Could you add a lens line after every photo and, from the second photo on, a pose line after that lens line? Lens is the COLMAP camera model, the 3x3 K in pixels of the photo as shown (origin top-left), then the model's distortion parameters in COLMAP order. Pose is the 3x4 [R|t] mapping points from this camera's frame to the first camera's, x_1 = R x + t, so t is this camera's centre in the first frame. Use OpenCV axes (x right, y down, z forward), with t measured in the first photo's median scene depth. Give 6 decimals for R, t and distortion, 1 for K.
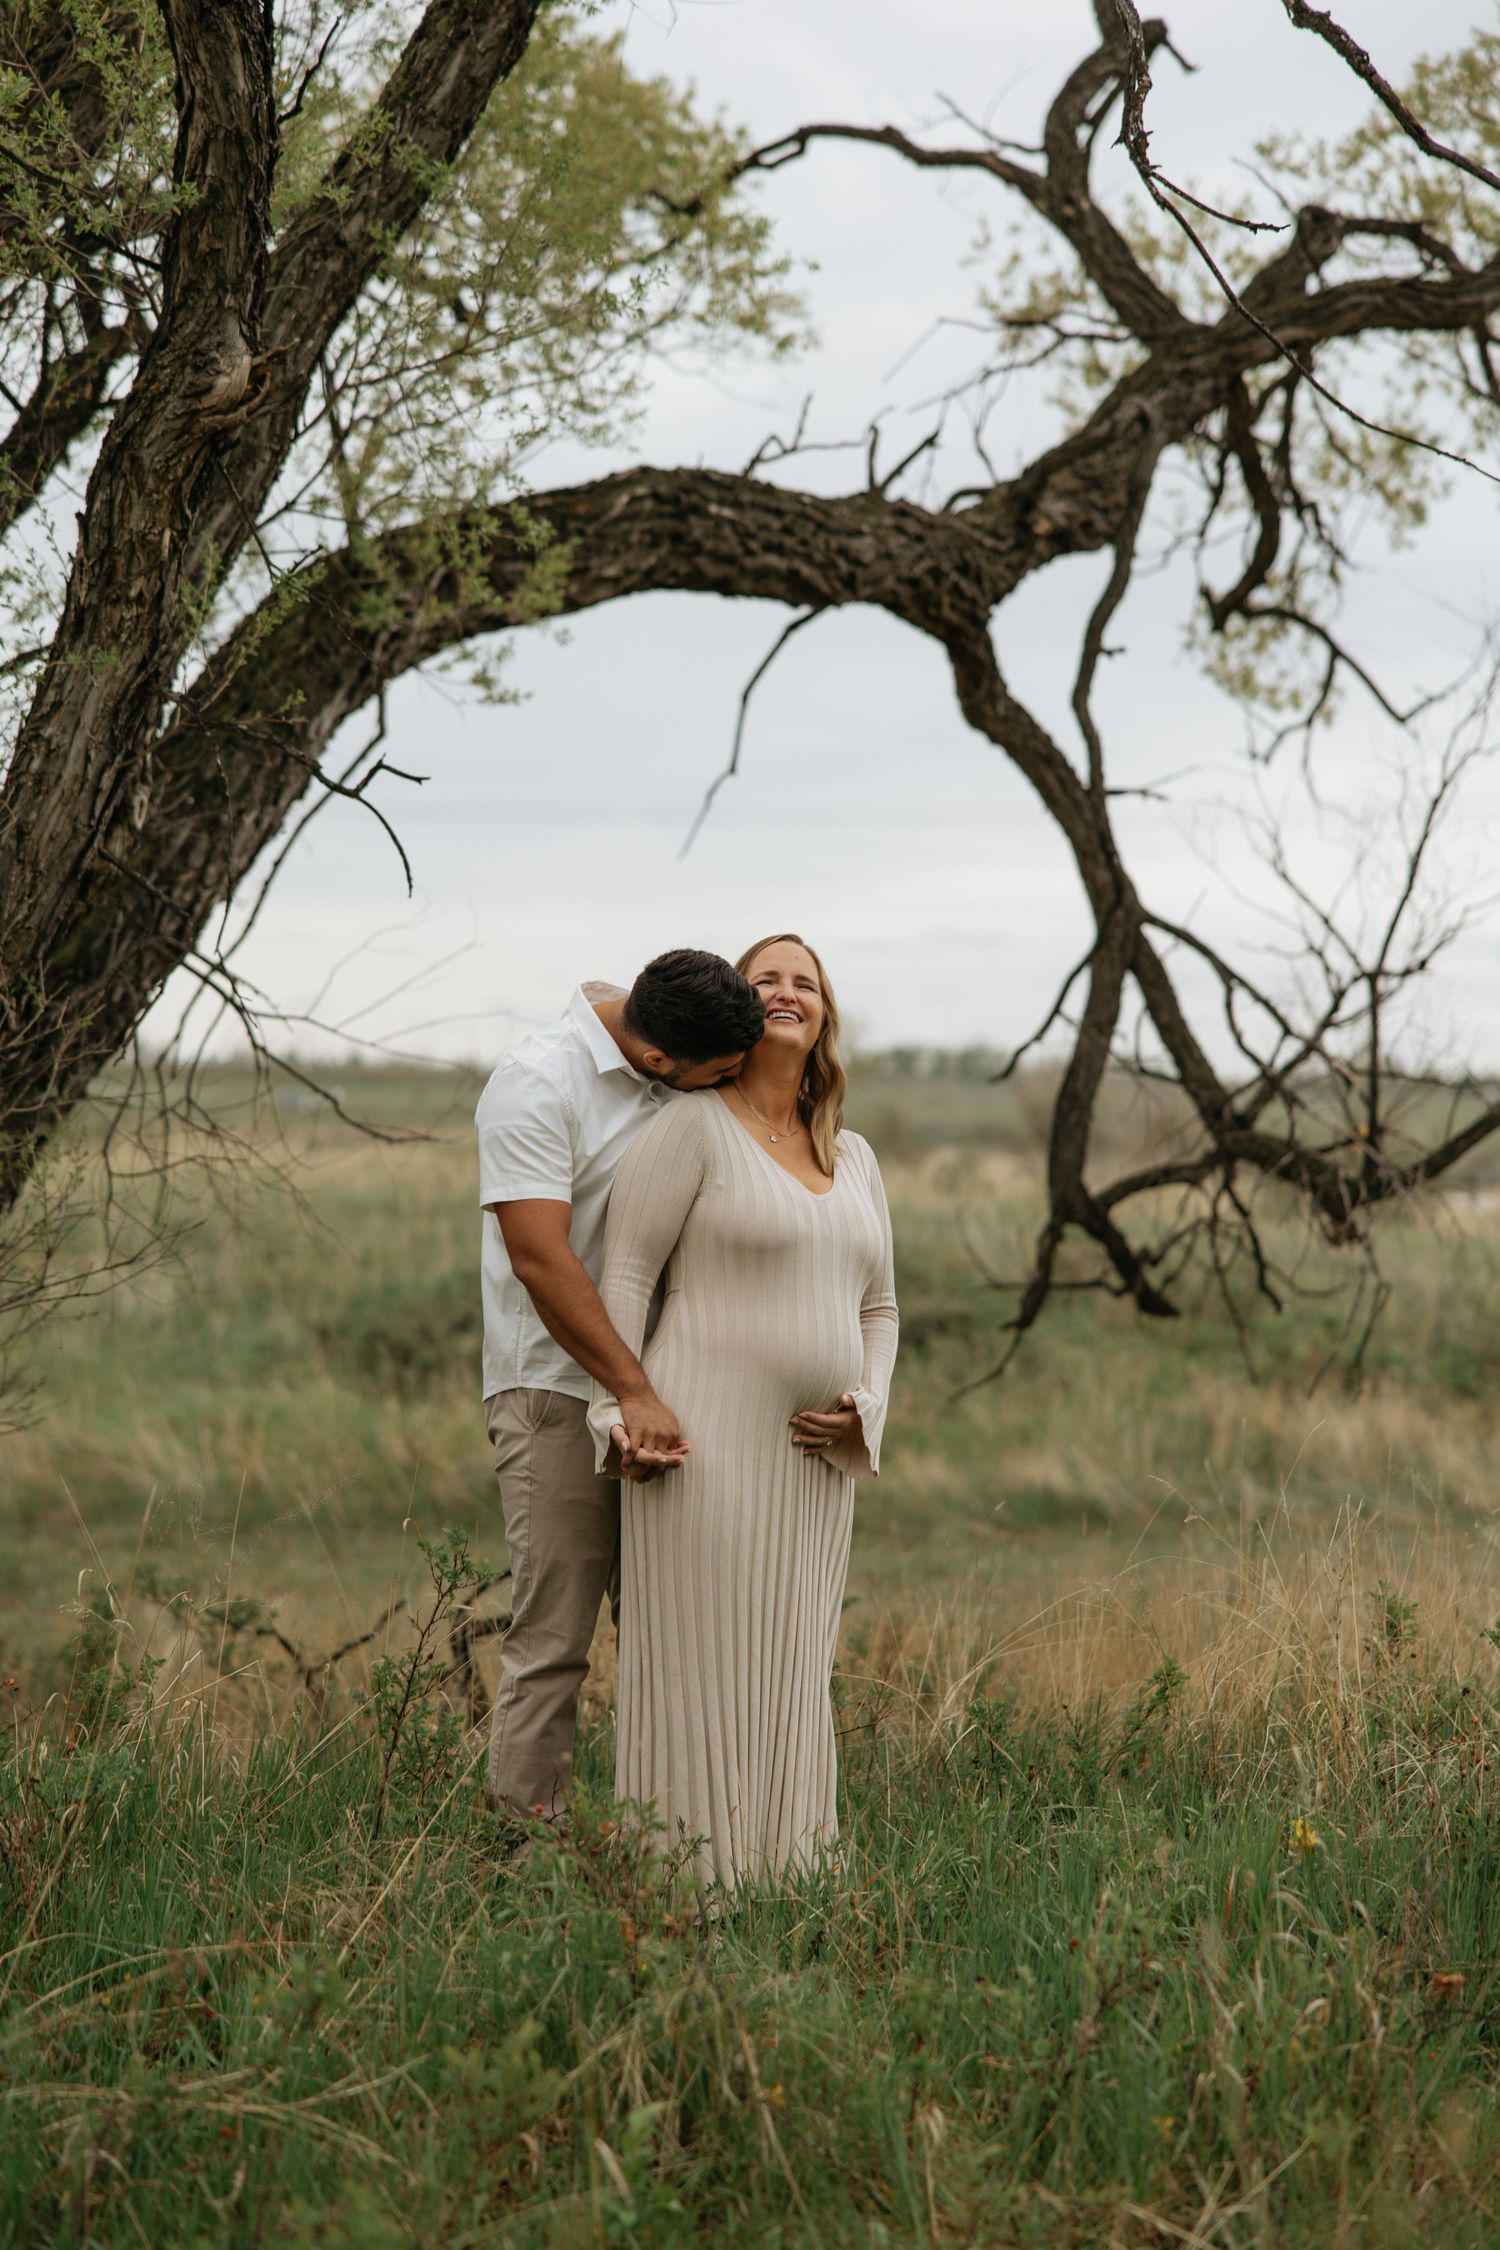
lens RADIAL K [[4058.3, 0, 746.0], [0, 4058.3, 1039.2], [0, 0, 1]] dist [-0.007046, -0.145027]
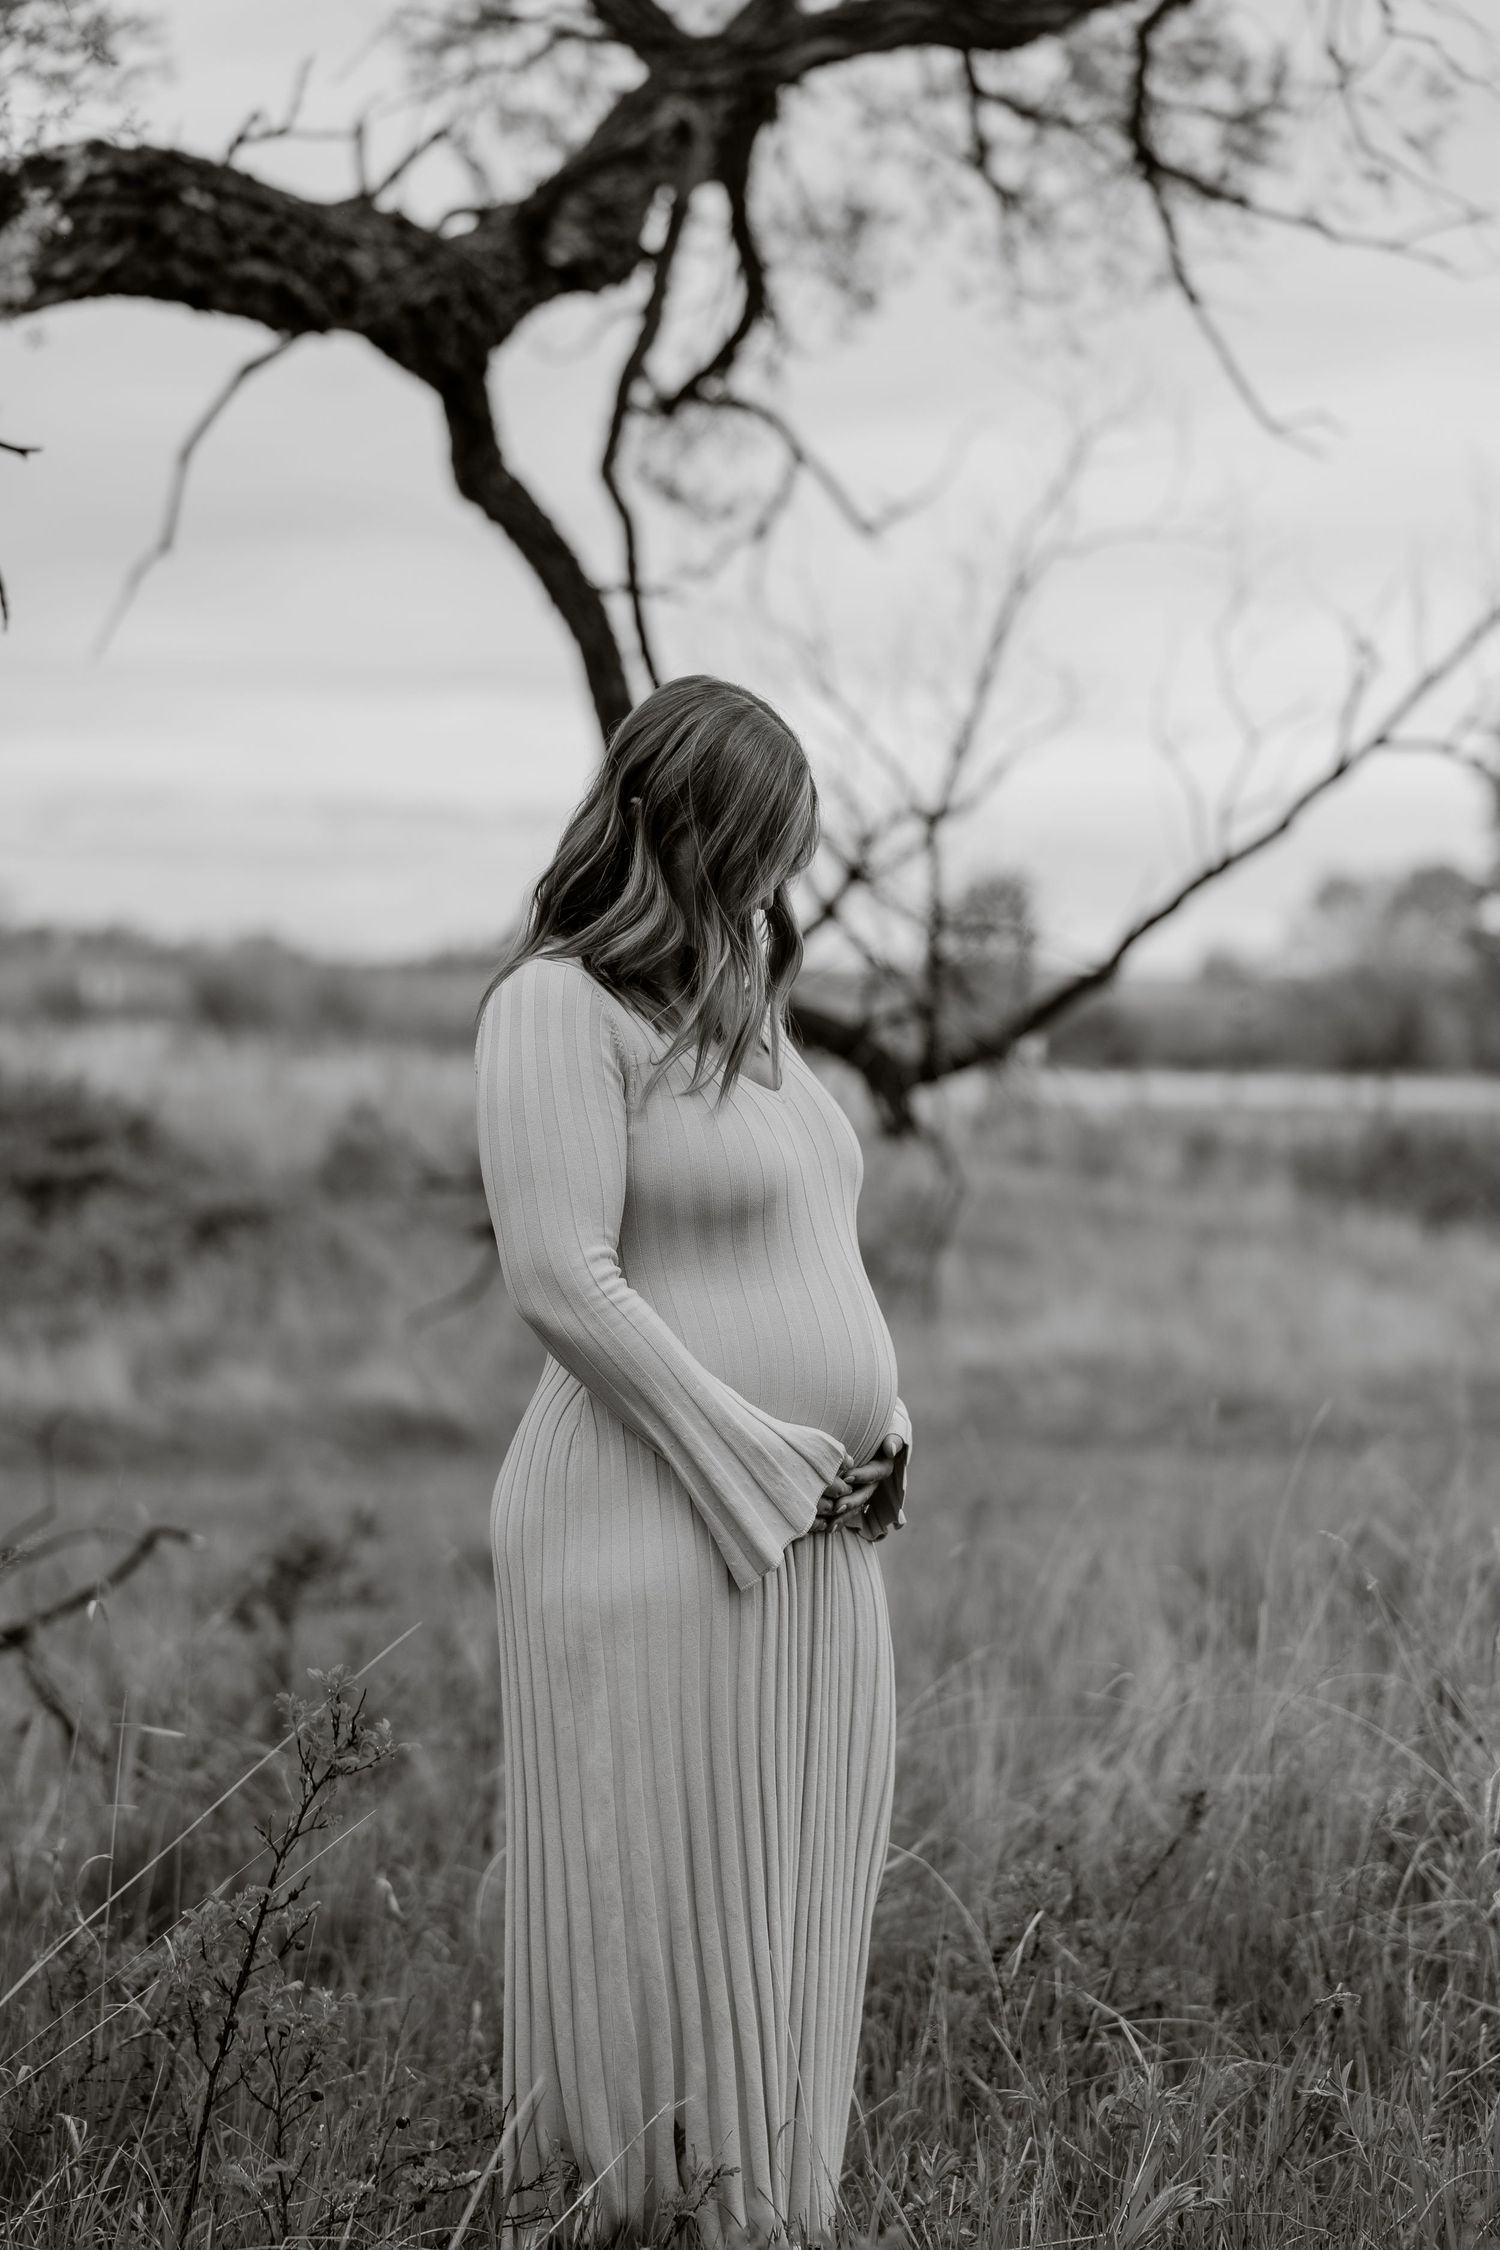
lens RADIAL K [[4058.3, 0, 746.0], [0, 4058.3, 1039.2], [0, 0, 1]] dist [-0.007046, -0.145027]
pose [[0.977572, 0.004948, 0.210542, -0.064379], [-0.011385, 0.999504, 0.029370, 0.006982], [-0.210292, -0.031109, 0.977143, 0.200789]]
